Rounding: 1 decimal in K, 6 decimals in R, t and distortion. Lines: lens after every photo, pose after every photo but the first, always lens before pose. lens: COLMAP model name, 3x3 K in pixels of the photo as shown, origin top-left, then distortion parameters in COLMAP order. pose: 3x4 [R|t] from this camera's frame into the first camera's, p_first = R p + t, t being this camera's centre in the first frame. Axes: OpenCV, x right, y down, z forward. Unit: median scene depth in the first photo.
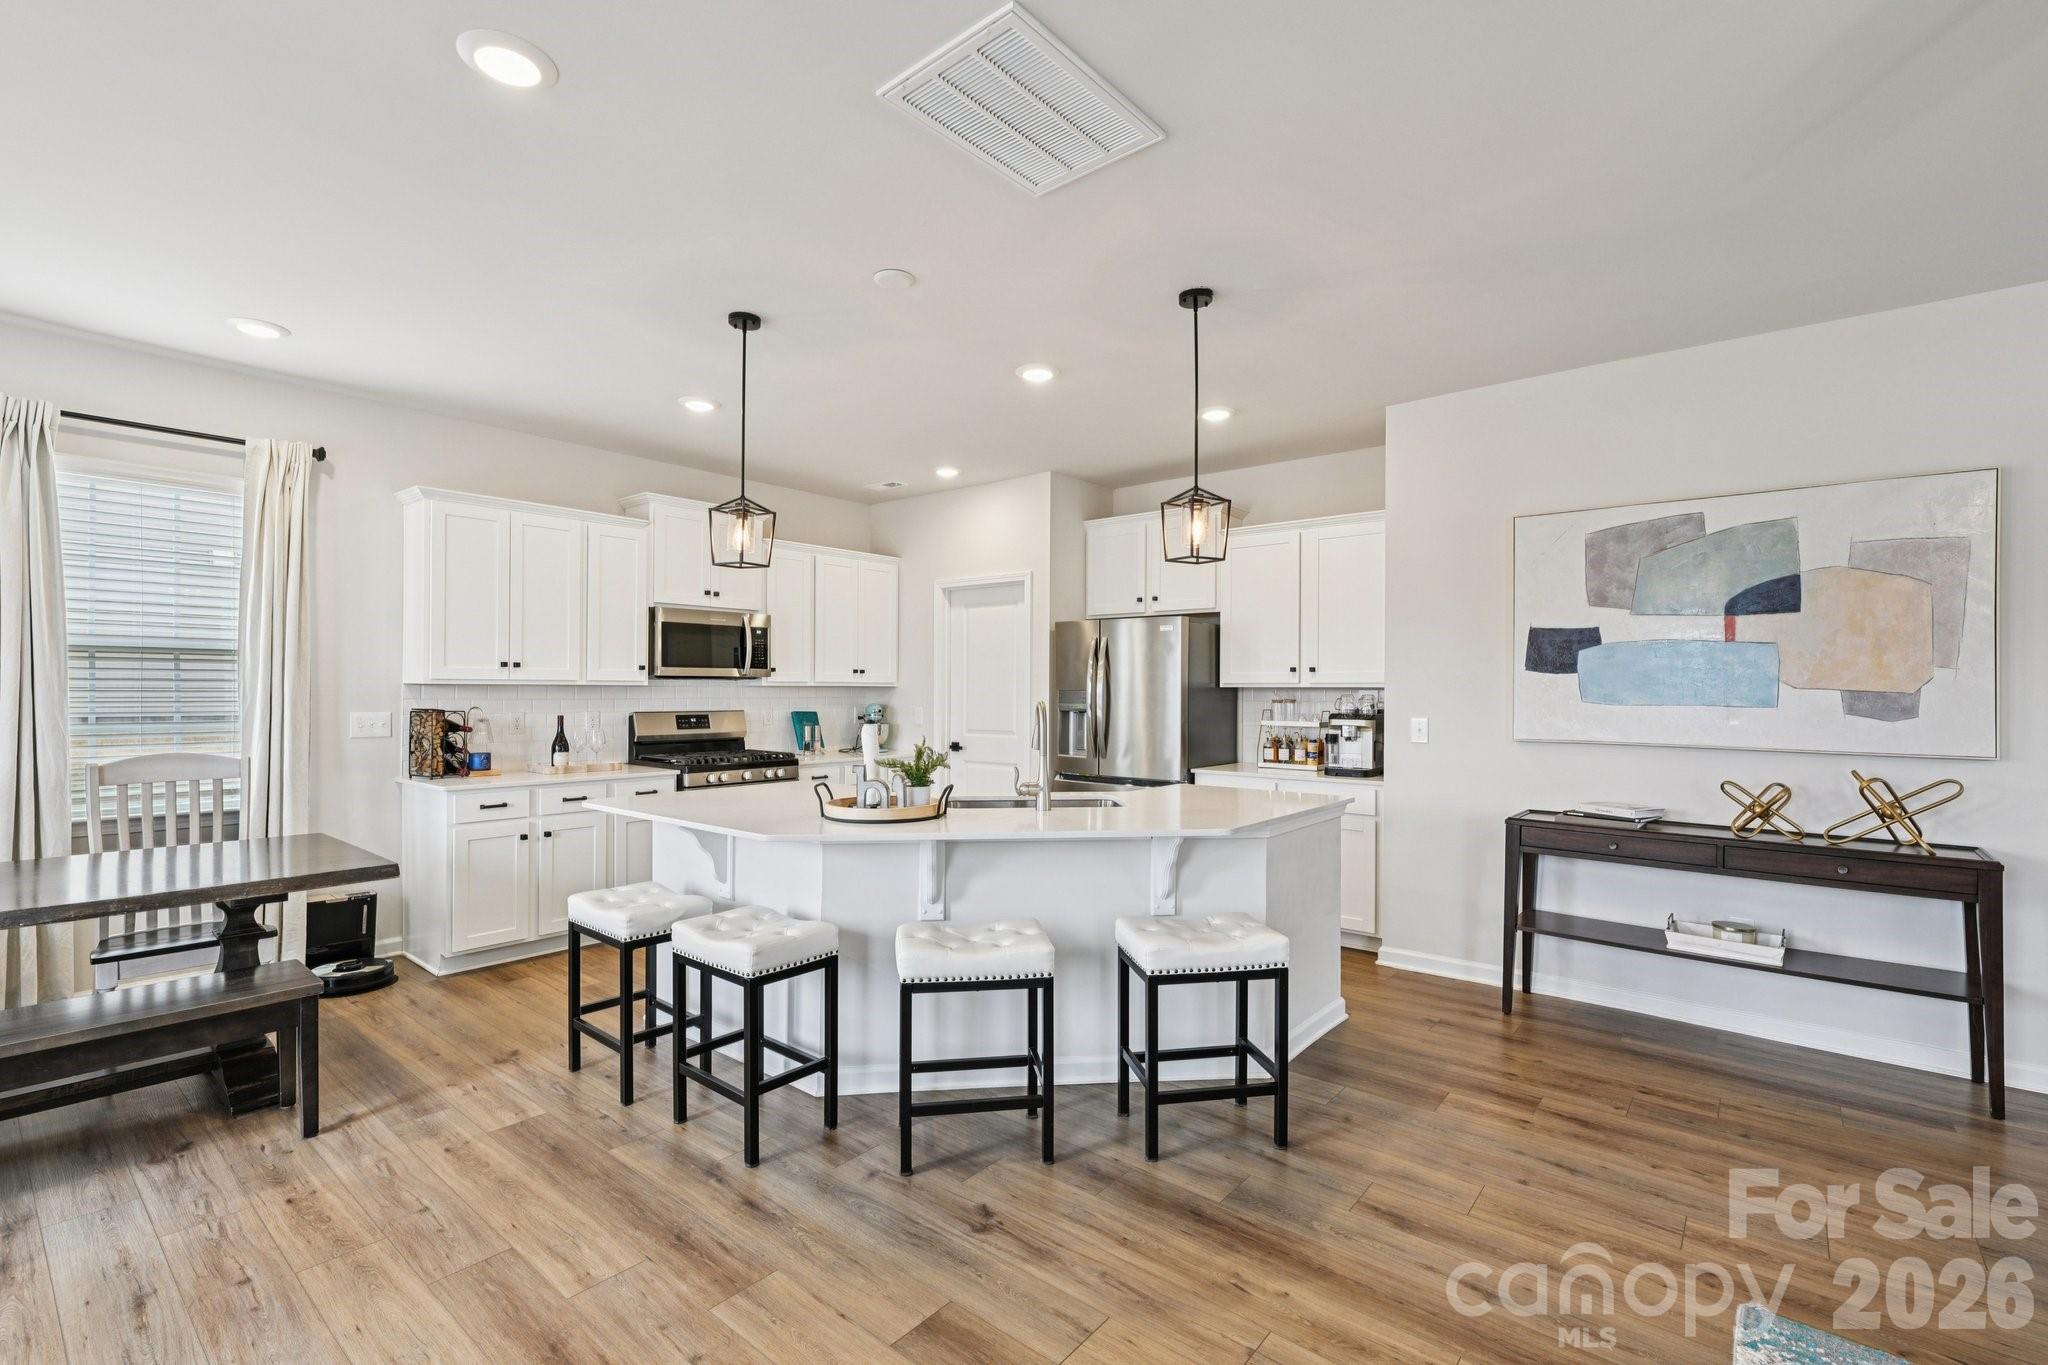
lens RADIAL K [[910.3, 0, 1024.0], [0, 910.3, 682.5], [0, 0, 1]] dist [0.001191, 0.000204]
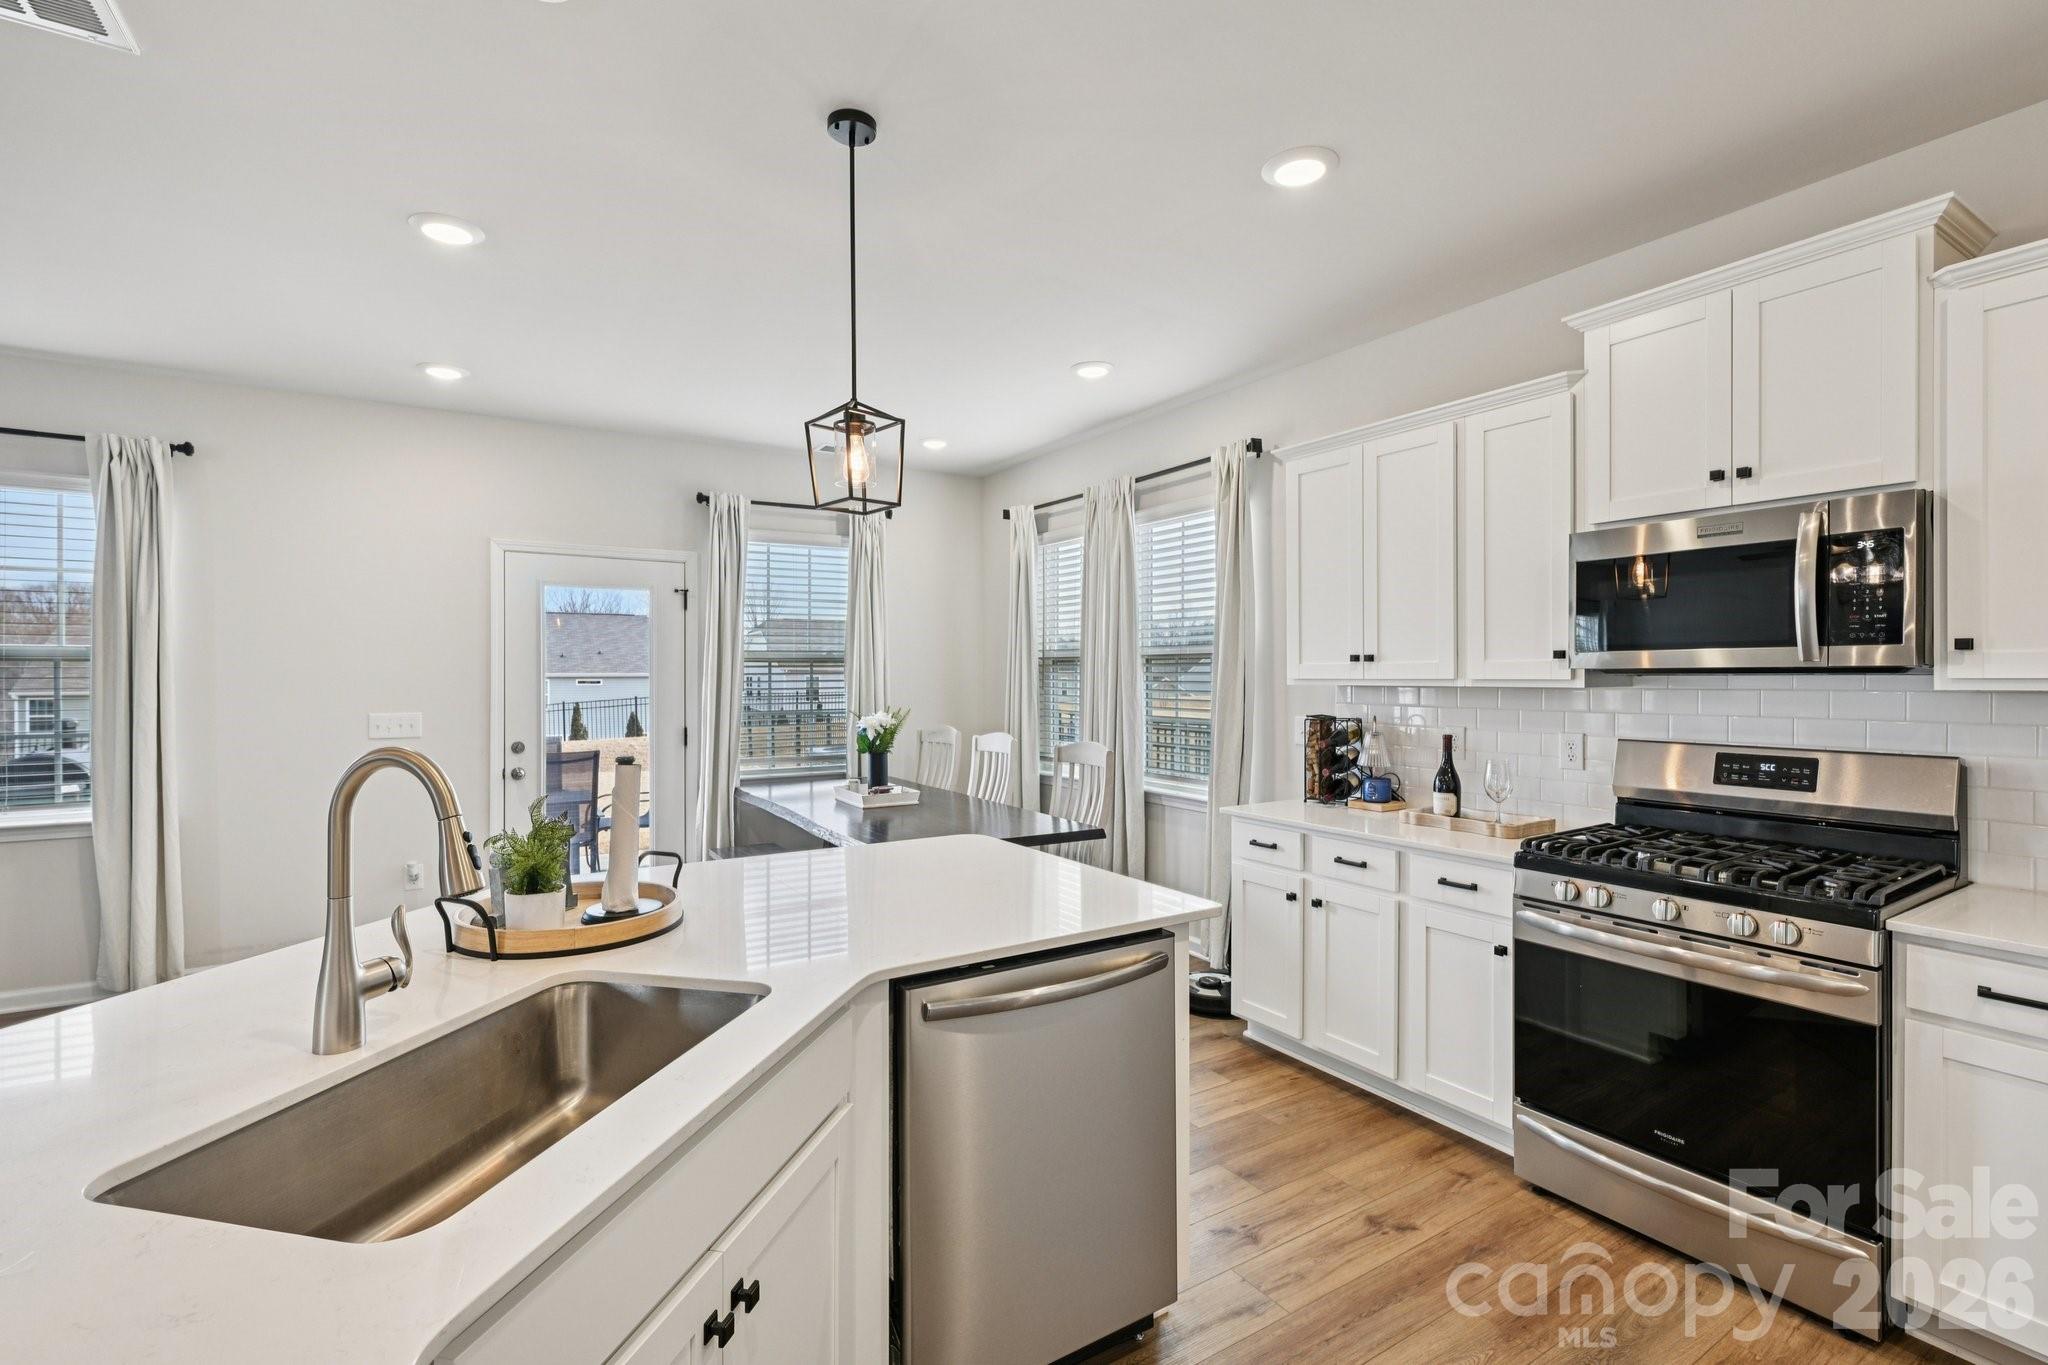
lens RADIAL K [[910.3, 0, 1024.0], [0, 910.3, 682.5], [0, 0, 1]] dist [0.001191, 0.000204]
pose [[-0.303706, 0.003583, -0.952759, 0.208352], [0.009055, 0.999959, 0.000874, -0.004133], [0.952723, -0.008362, -0.303726, 1.016677]]
